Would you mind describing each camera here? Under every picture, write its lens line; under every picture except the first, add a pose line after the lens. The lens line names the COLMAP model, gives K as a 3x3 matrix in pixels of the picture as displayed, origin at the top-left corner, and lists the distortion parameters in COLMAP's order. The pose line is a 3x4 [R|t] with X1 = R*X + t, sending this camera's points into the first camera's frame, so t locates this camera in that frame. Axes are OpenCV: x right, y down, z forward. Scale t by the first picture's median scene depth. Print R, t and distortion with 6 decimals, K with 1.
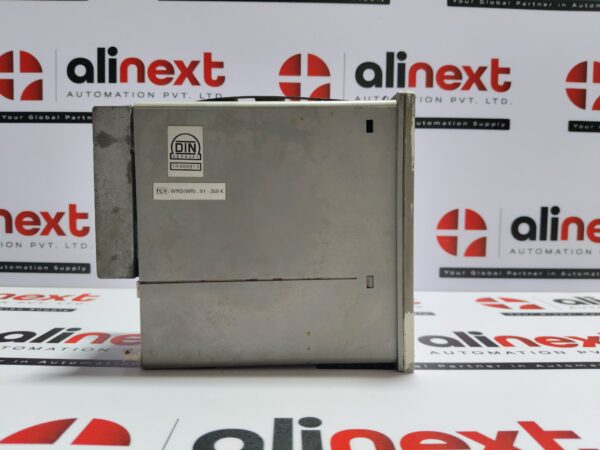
lens RADIAL K [[472.9, 0, 300.0], [0, 472.9, 225.0], [0, 0, 1]] dist [0.013096, -0.071869]
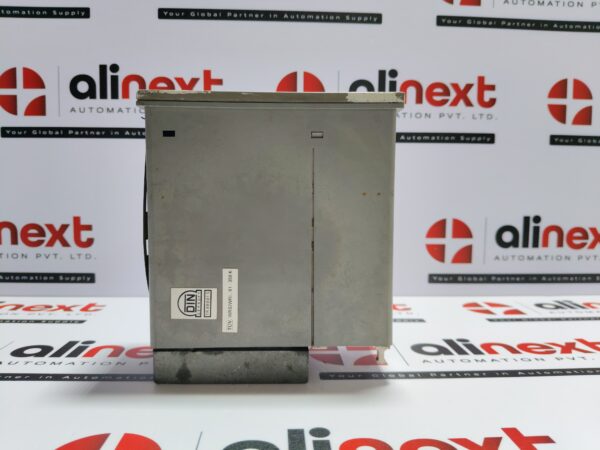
lens RADIAL K [[474.4, 0, 300.0], [0, 474.4, 225.0], [0, 0, 1]] dist [0.013124, -0.077013]
pose [[0.999540, -0.006439, 0.029652, -0.024535], [0.005836, 0.999775, 0.020381, -0.044460], [-0.029776, -0.020199, 0.999352, -0.052148]]
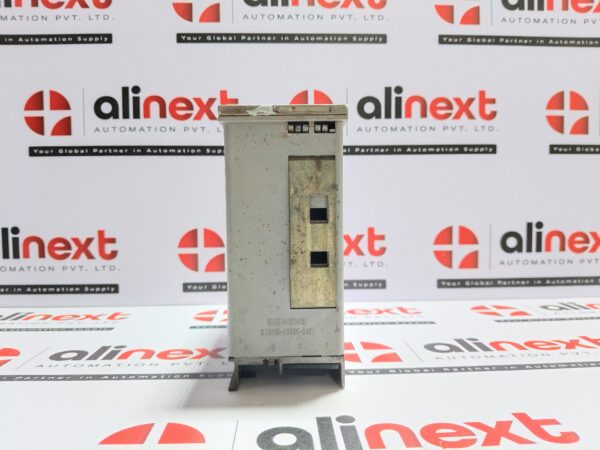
lens RADIAL K [[472.0, 0, 300.0], [0, 472.0, 225.0], [0, 0, 1]] dist [0.043279, -0.125375]
pose [[0.999434, -0.023700, 0.023864, -0.050450], [0.023913, 0.999677, -0.008662, -0.036139], [-0.023651, 0.009227, 0.999678, -0.104883]]
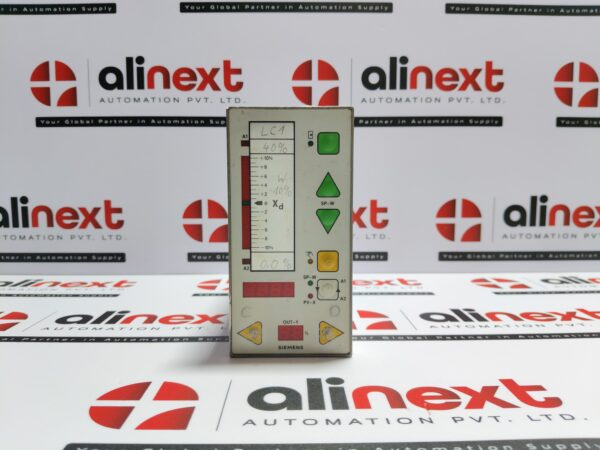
lens RADIAL K [[472.0, 0, 300.0], [0, 472.0, 225.0], [0, 0, 1]] dist [0.043279, -0.125375]
pose [[0.999875, -0.015350, -0.003736, -0.027149], [0.015493, 0.998998, 0.041984, -0.025985], [0.003087, -0.042036, 0.999111, -0.114232]]
